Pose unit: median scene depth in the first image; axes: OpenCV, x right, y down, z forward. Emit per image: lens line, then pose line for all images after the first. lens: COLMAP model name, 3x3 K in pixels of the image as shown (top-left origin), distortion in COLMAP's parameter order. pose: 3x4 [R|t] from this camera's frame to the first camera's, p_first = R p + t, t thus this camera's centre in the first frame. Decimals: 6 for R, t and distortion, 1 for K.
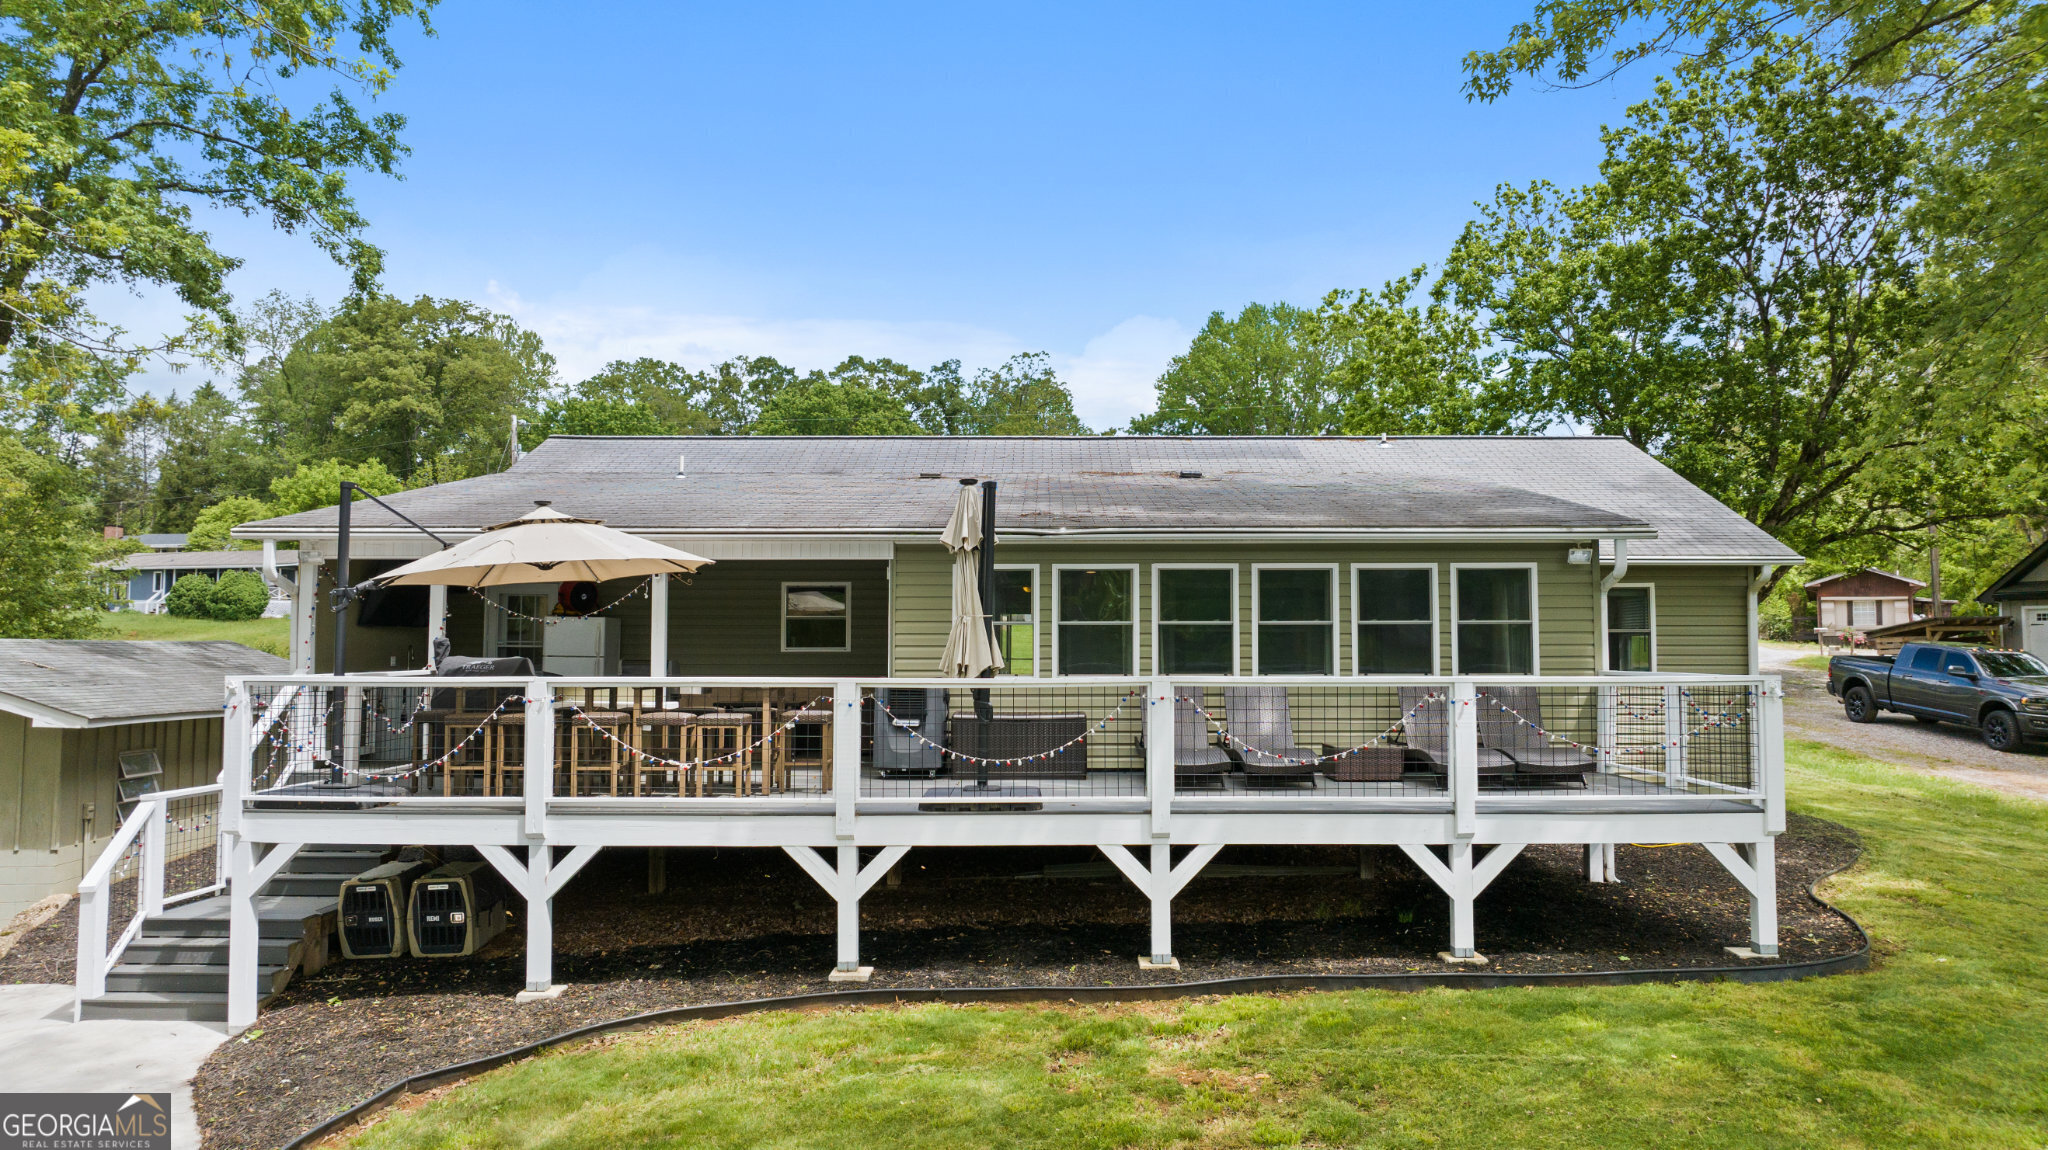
lens RADIAL K [[1478.5, 0, 1024.5], [0, 1478.5, 568.2], [0, 0, 1]] dist [-0.002154, -0.000060]
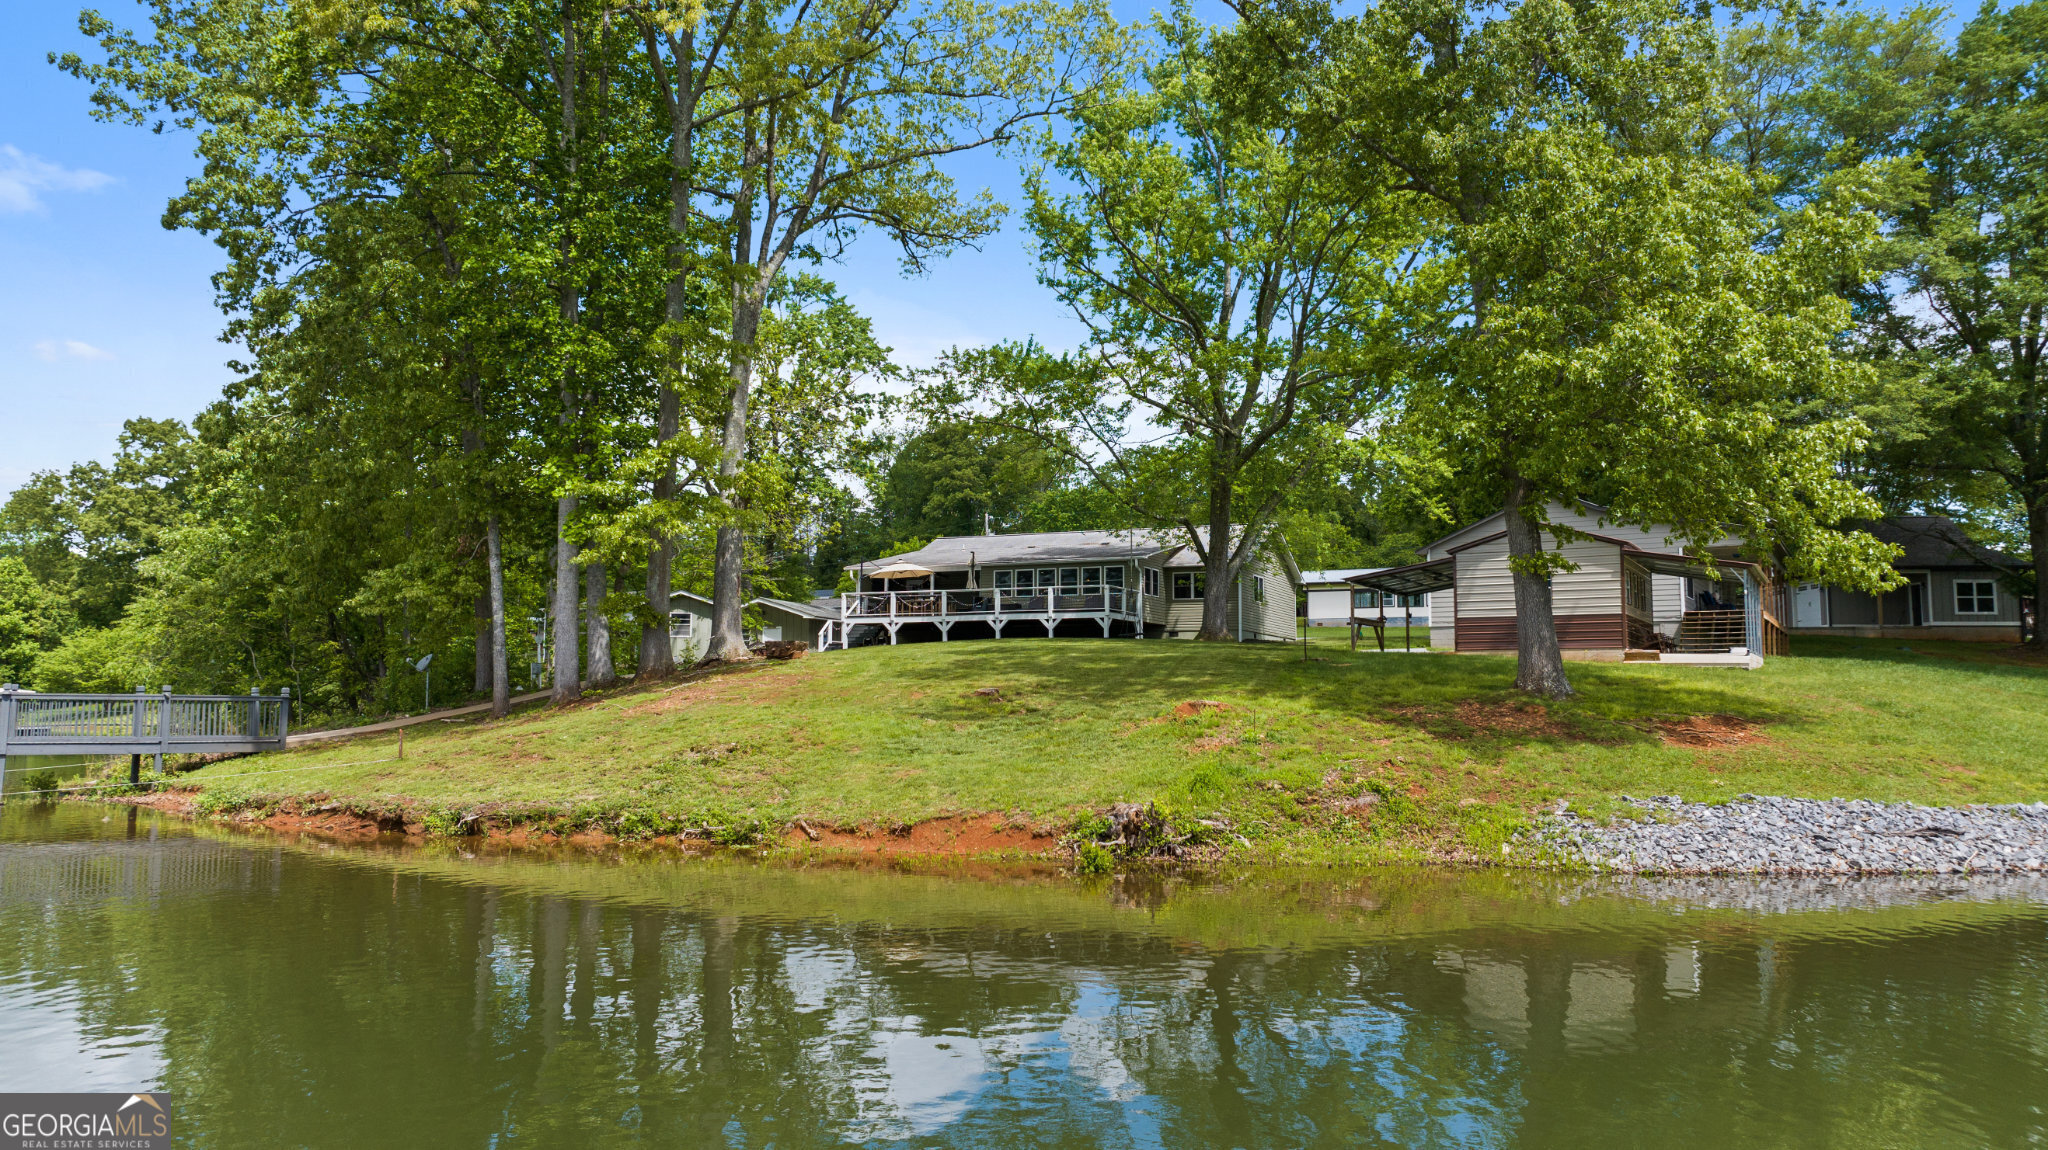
lens RADIAL K [[1478.5, 0, 1024.0], [0, 1478.5, 576.8], [0, 0, 1]] dist [-0.002154, -0.000060]
pose [[0.925736, -0.028334, -0.377107, 0.170367], [0.017118, 0.999307, -0.033060, 0.016374], [0.377782, 0.024150, 0.925580, -0.302169]]
